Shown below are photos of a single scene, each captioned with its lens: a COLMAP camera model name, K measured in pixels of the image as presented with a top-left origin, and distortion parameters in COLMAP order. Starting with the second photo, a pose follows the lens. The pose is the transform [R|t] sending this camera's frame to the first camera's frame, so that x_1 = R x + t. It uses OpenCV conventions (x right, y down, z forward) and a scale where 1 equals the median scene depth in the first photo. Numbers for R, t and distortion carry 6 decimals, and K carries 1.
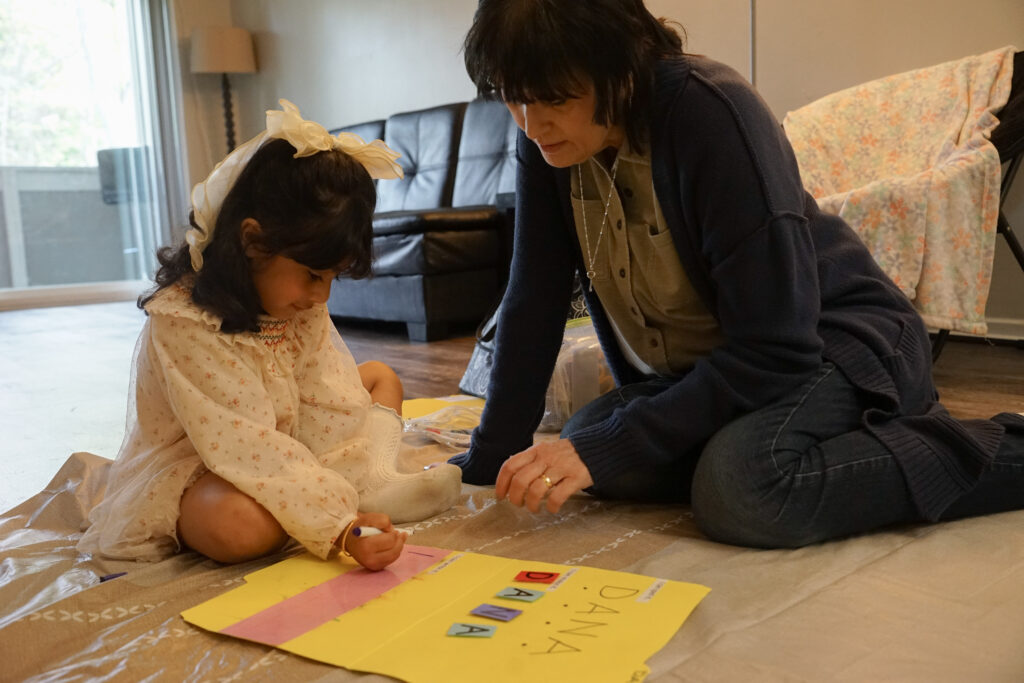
lens RADIAL K [[947.7, 0, 512.0], [0, 947.7, 341.5], [0, 0, 1]] dist [0.004605, 0.018608]
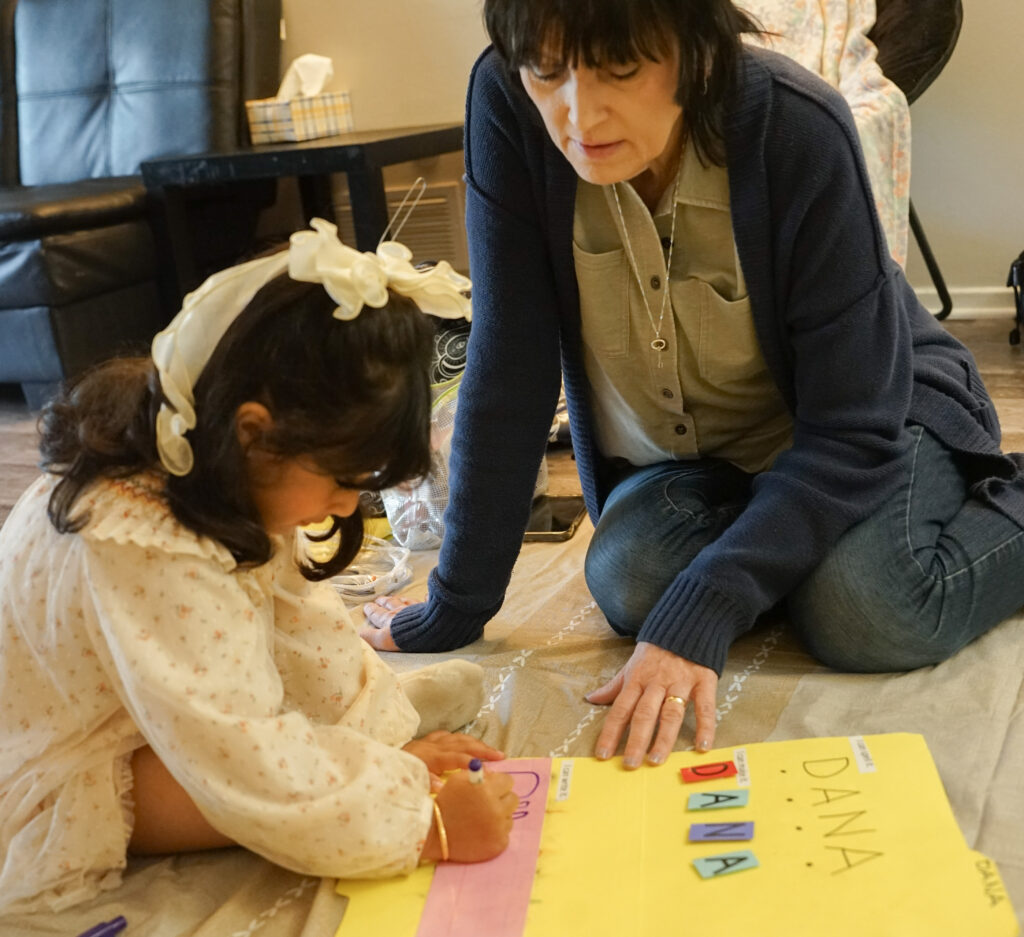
lens RADIAL K [[1419.1, 0, 568.9], [0, 1419.1, 466.8], [0, 0, 1]] dist [0.017530, 0.077275]
pose [[0.906574, -0.158835, 0.391017, -0.257821], [0.112440, 0.983892, 0.138974, -0.090002], [-0.406793, -0.082024, 0.909831, 0.002756]]
